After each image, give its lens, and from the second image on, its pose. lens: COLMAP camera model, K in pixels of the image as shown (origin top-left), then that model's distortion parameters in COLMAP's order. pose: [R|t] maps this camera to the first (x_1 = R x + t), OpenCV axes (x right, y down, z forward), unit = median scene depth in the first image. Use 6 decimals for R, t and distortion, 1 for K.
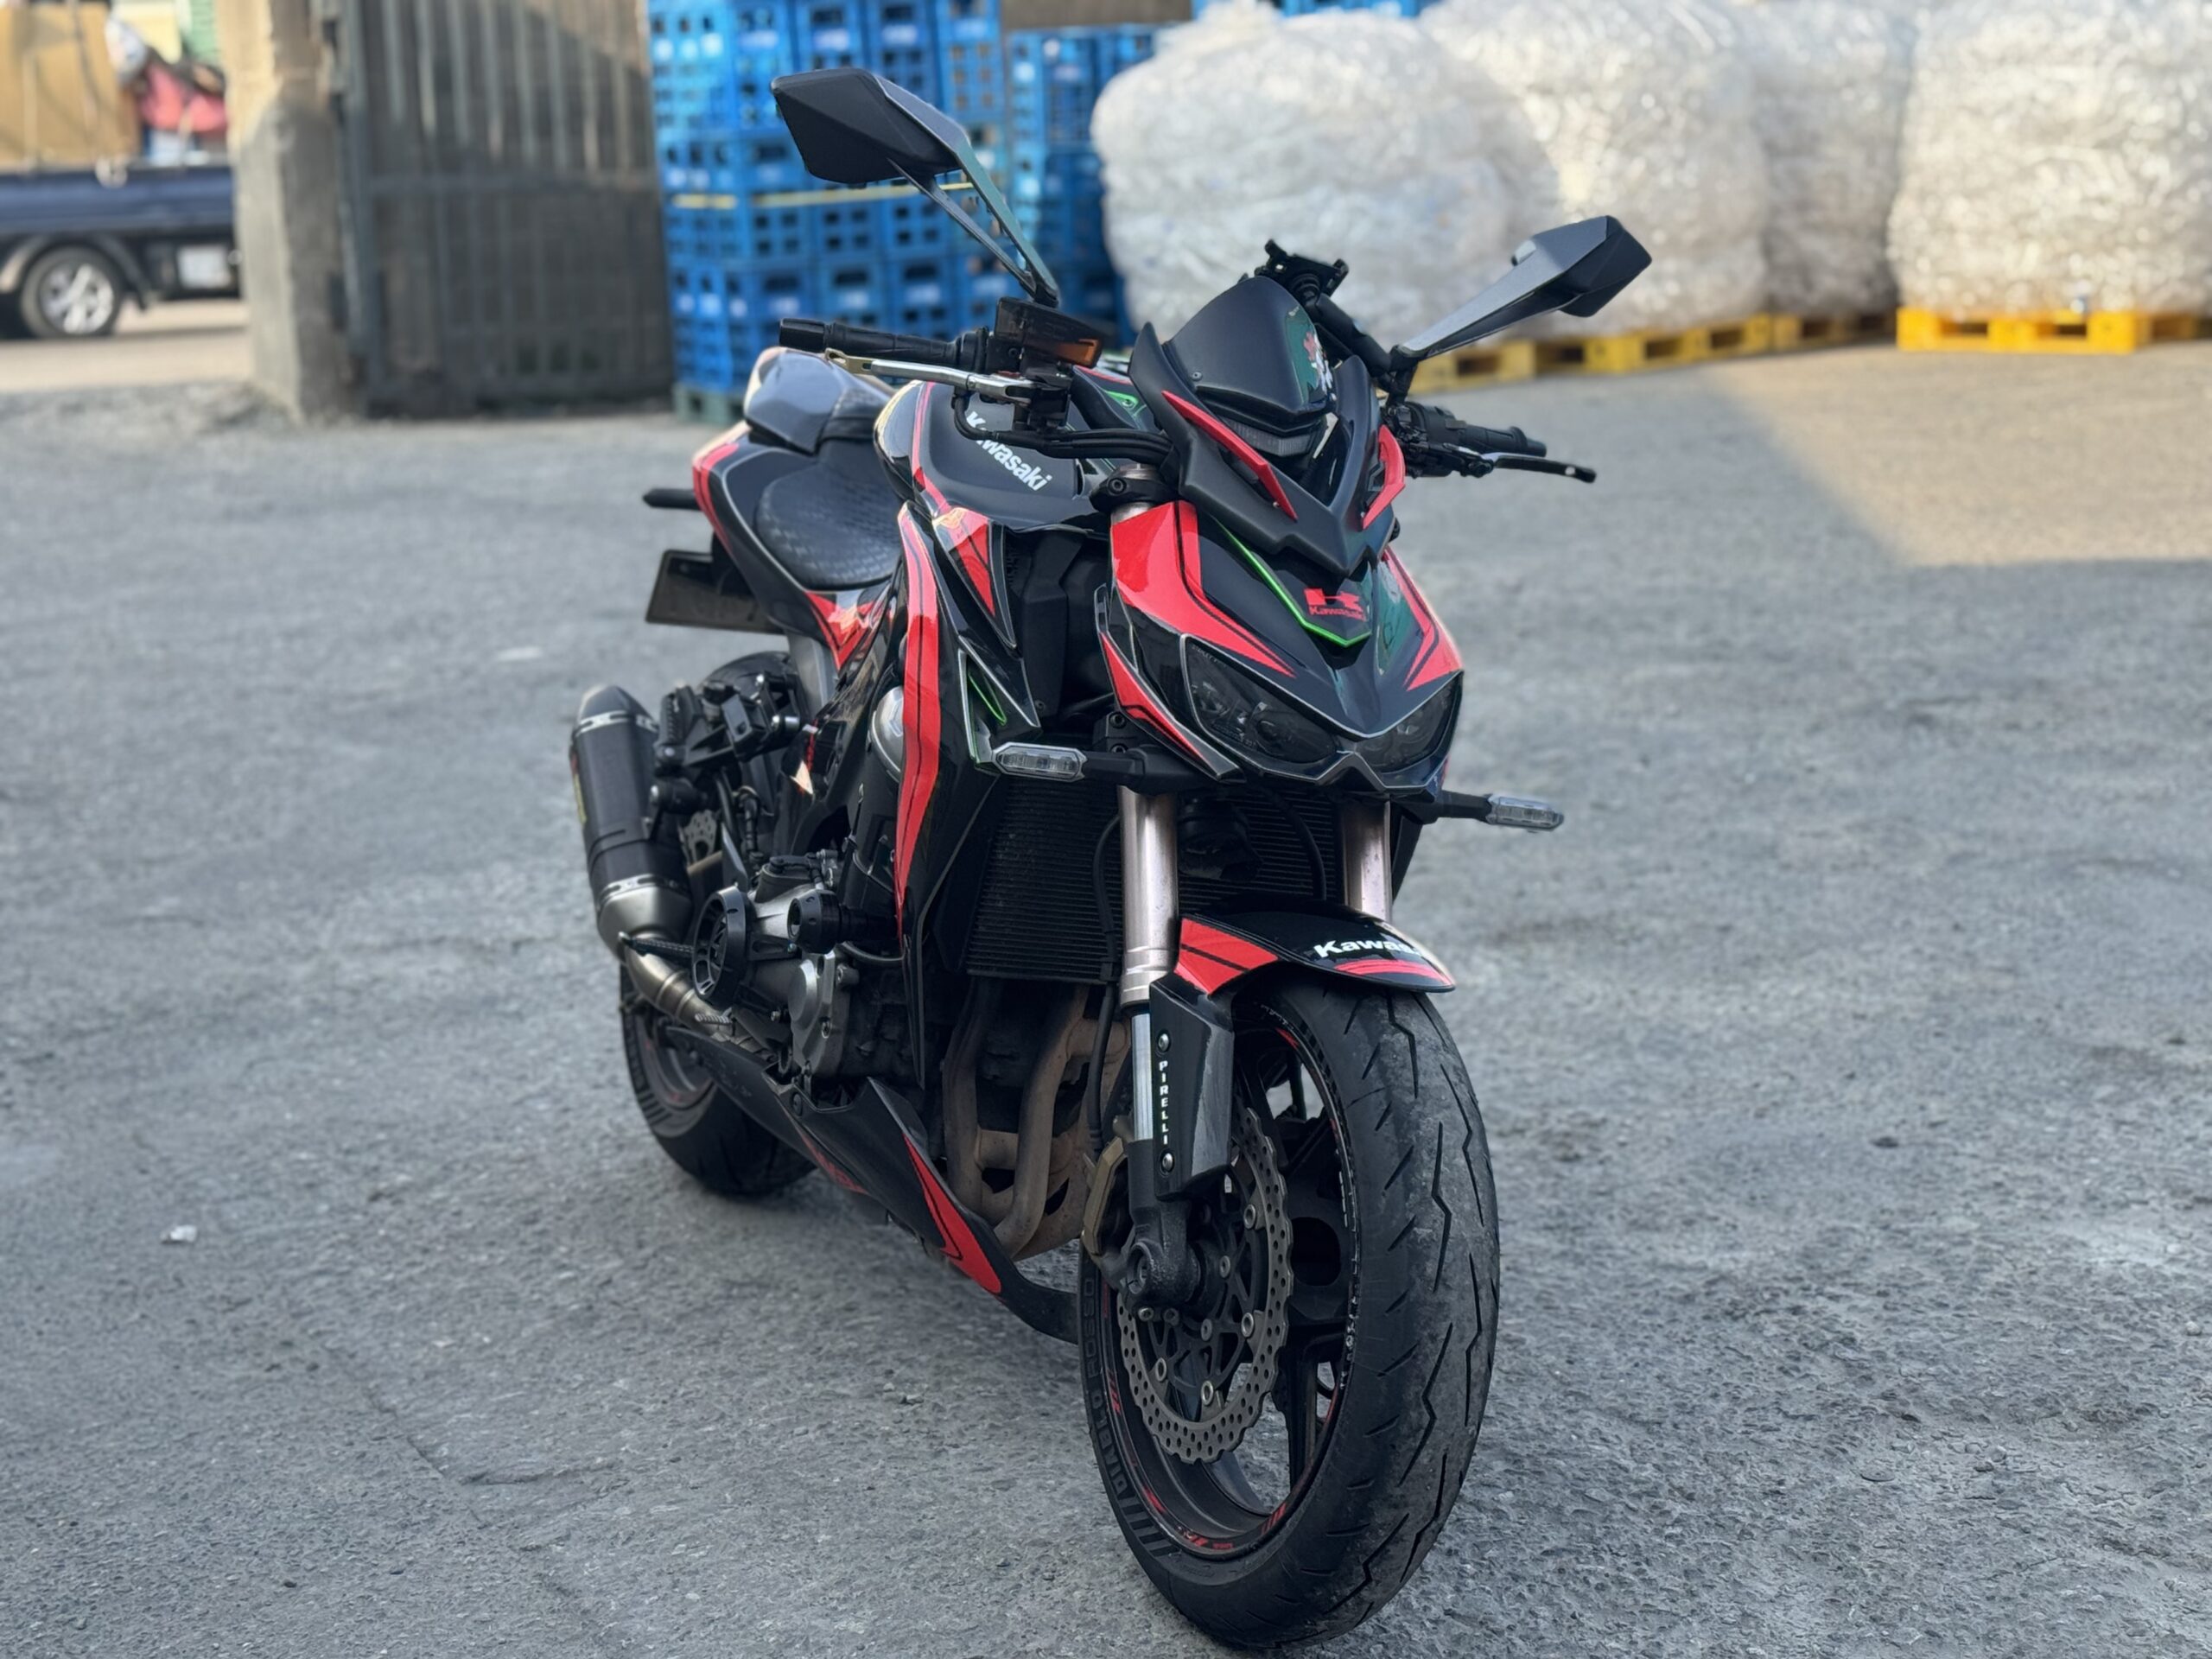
lens RADIAL K [[3628.0, 0, 1112.3], [0, 3628.0, 836.4], [0, 0, 1]] dist [0.130253, 0.000000]
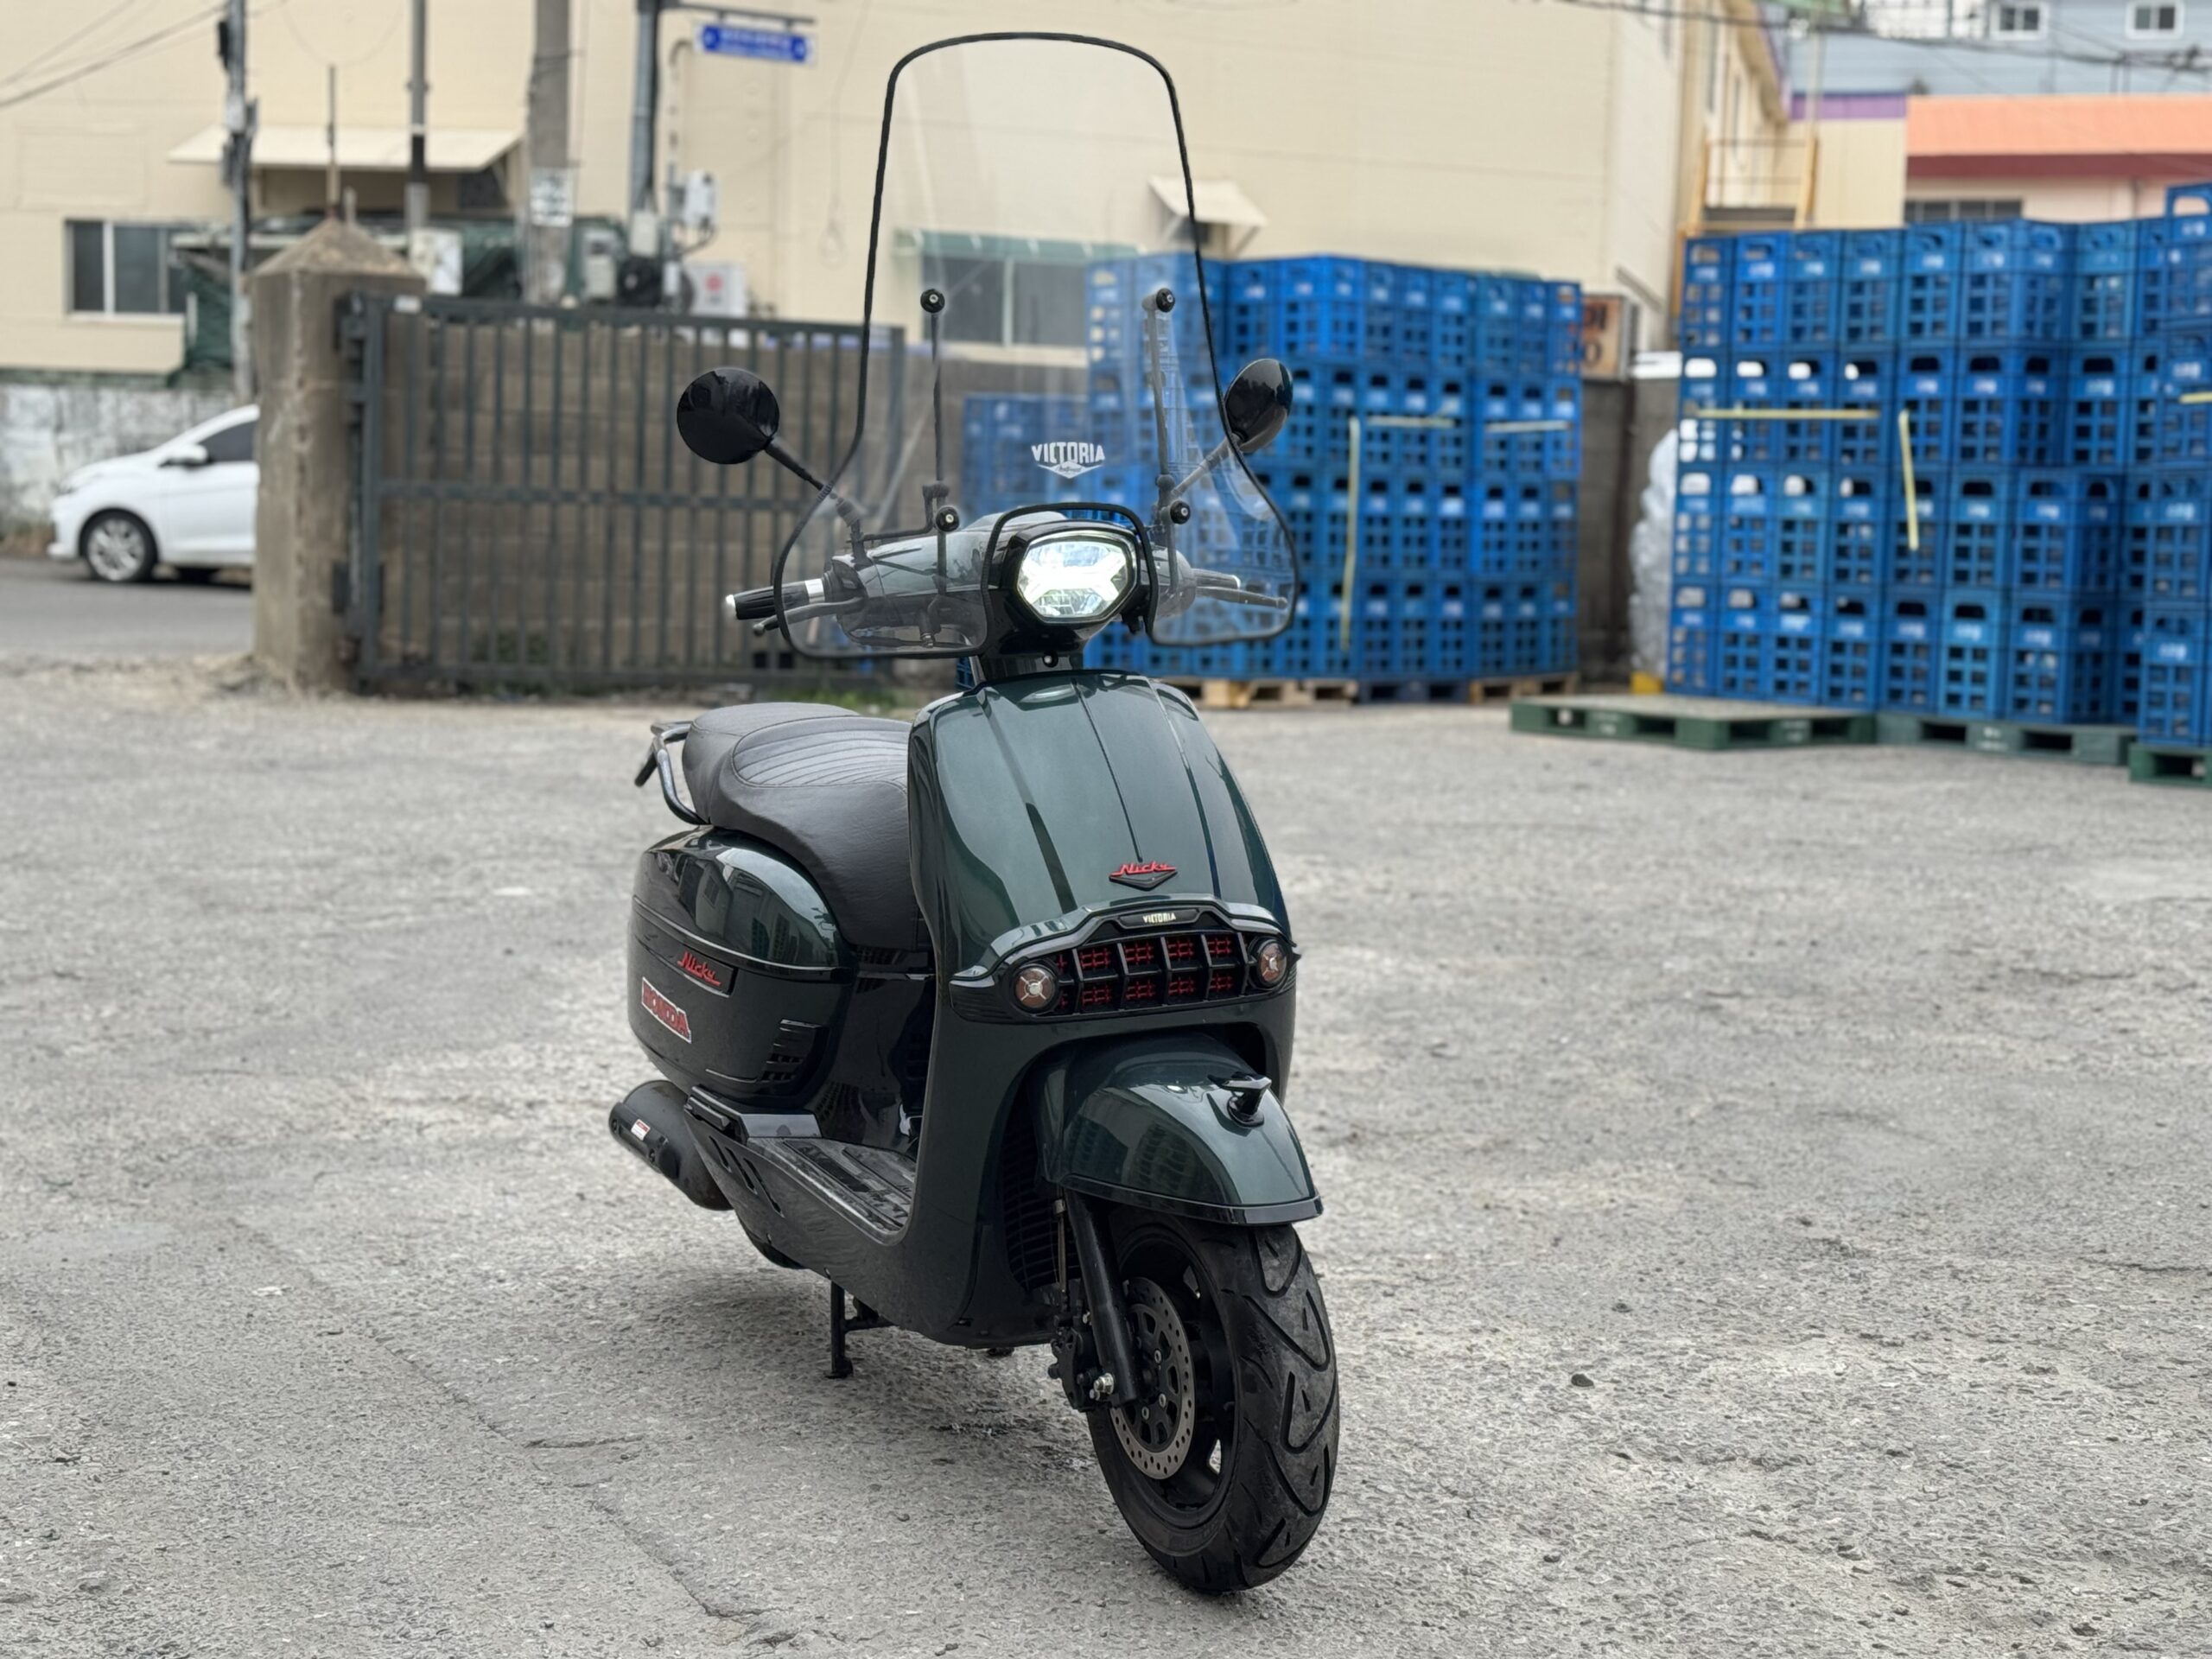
lens RADIAL K [[3534.7, 0, 1107.1], [0, 3534.7, 819.2], [0, 0, 1]] dist [0.125861, 0.000000]
pose [[0.997504, 0.065800, 0.025624, -0.006473], [-0.062944, 0.993028, -0.099664, 0.025311], [-0.032003, 0.097802, 0.994691, -0.110091]]
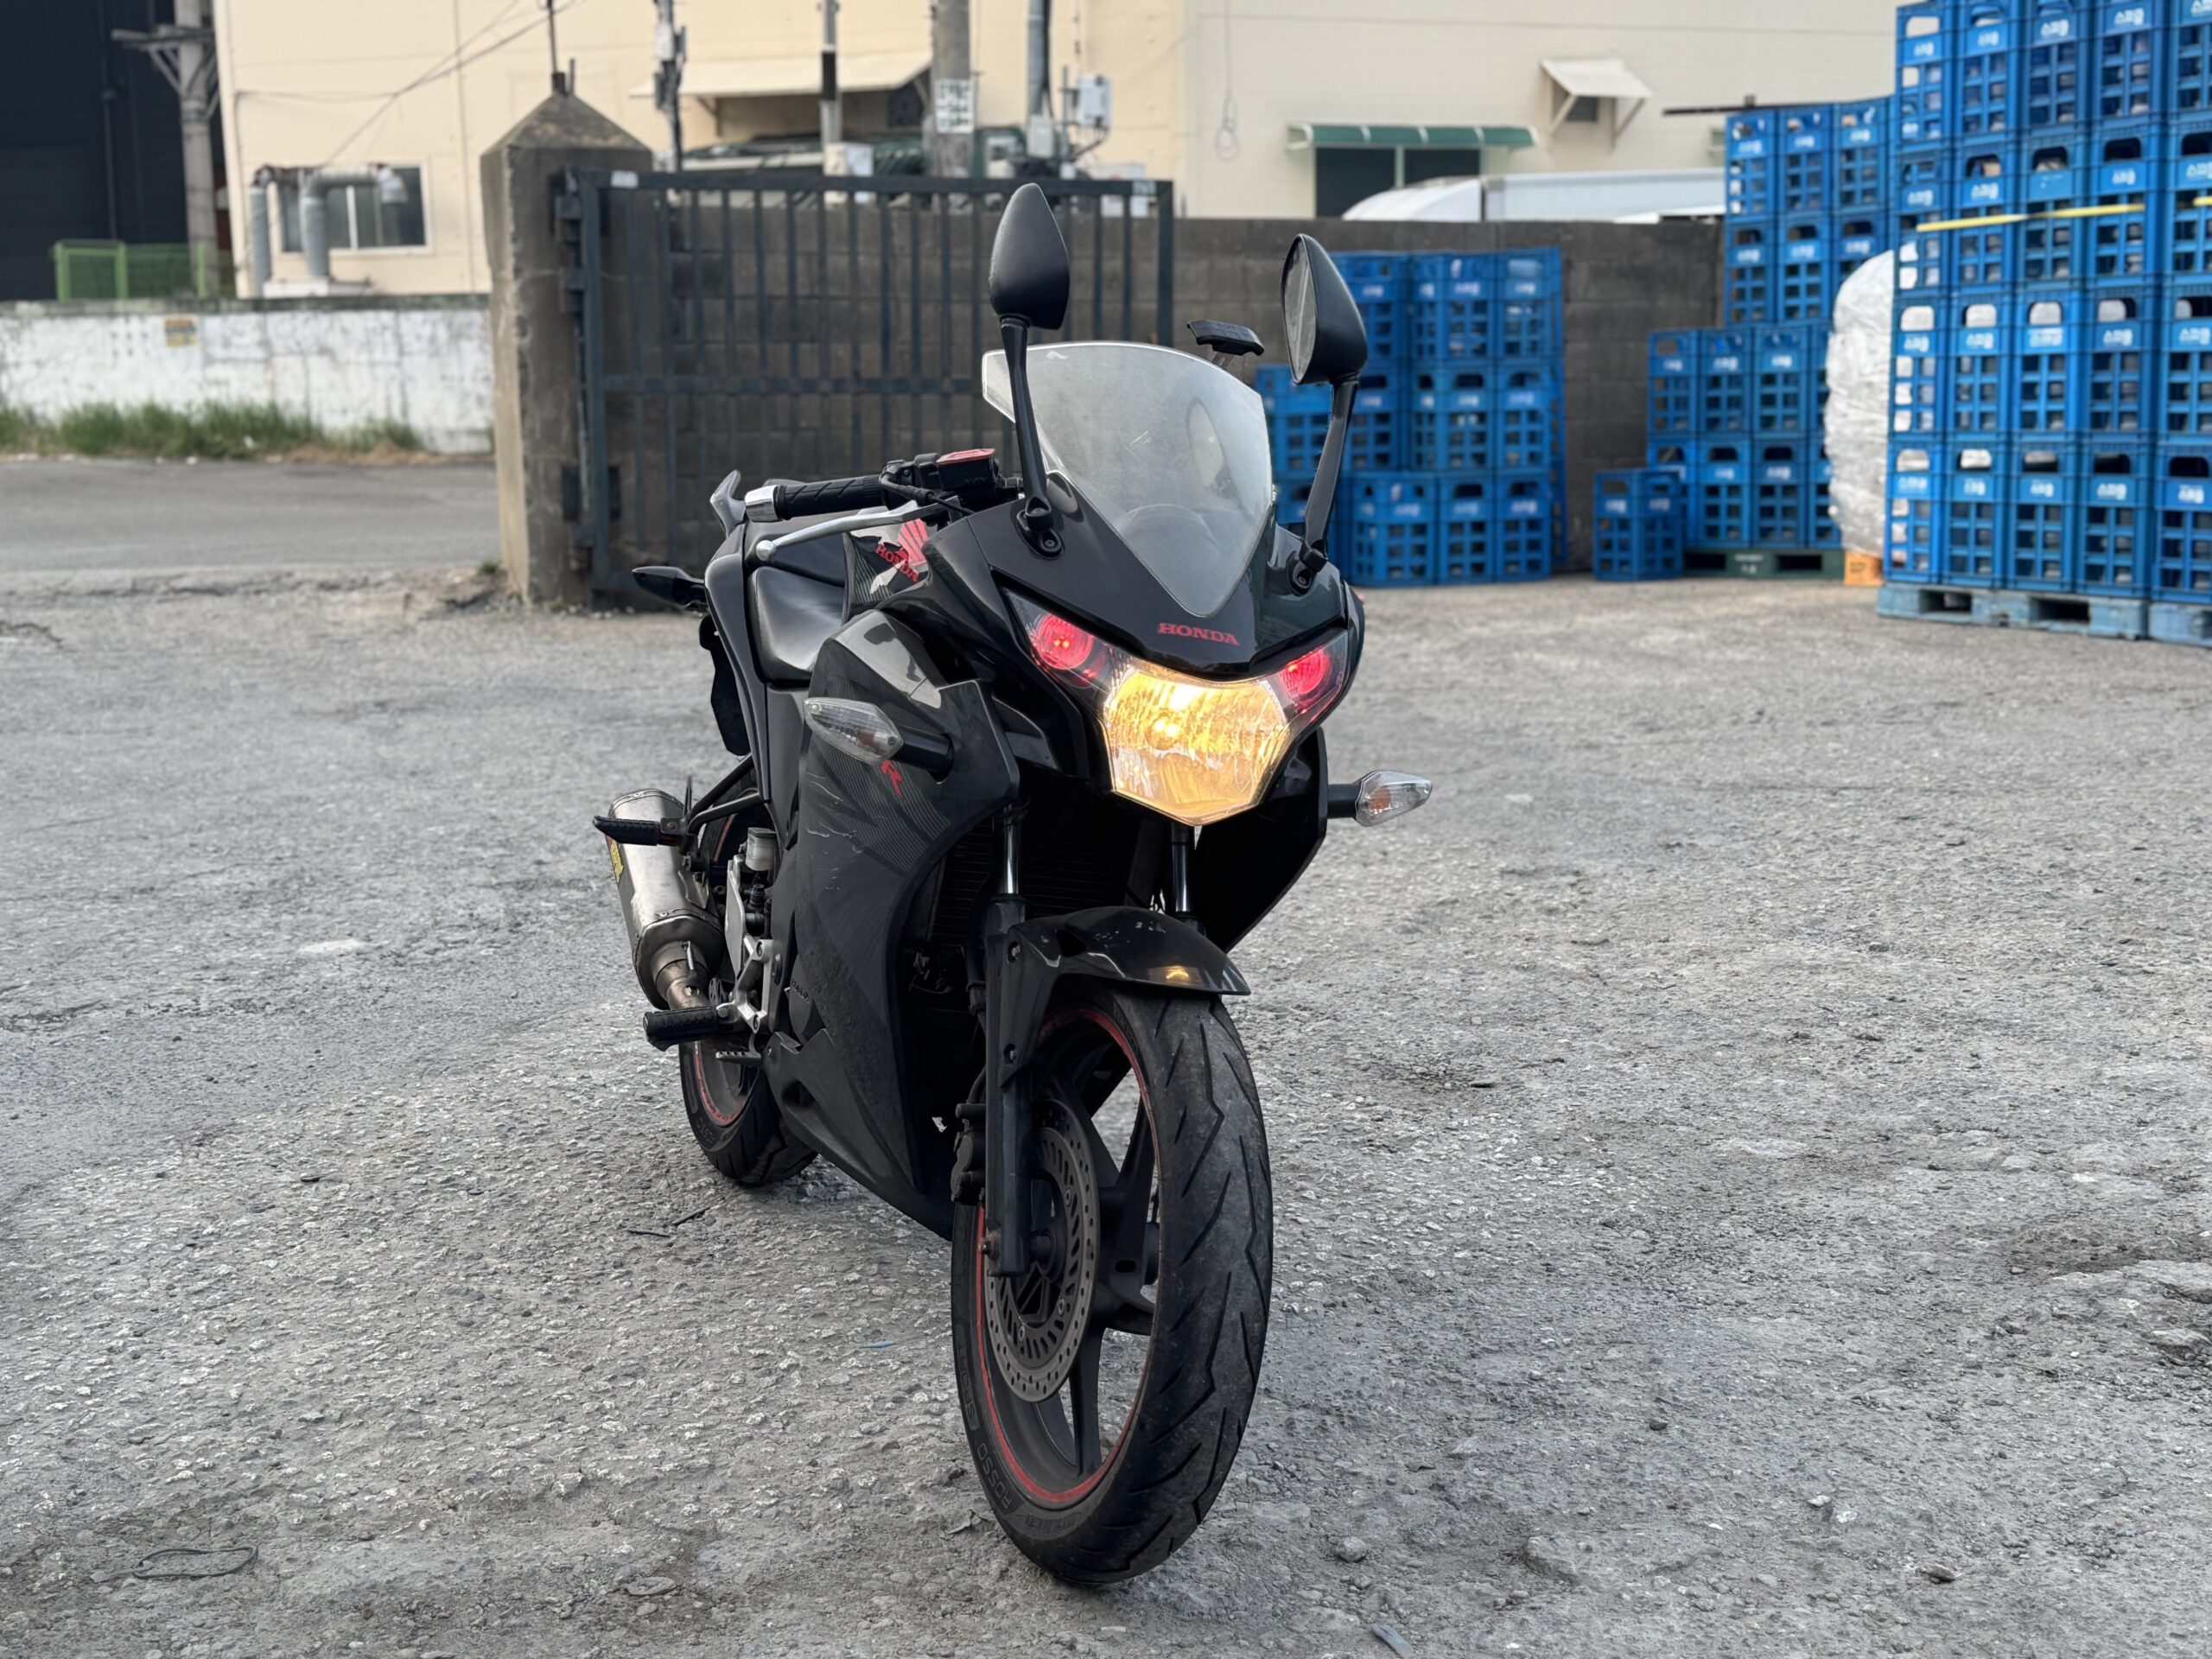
lens RADIAL K [[2791.7, 0, 1114.9], [0, 2791.7, 827.0], [0, 0, 1]] dist [0.115975, 0.000000]
pose [[0.989691, 0.051183, -0.133760, 0.082685], [-0.055086, 0.998153, -0.025635, -0.066914], [0.132200, 0.032739, 0.990682, 0.396642]]
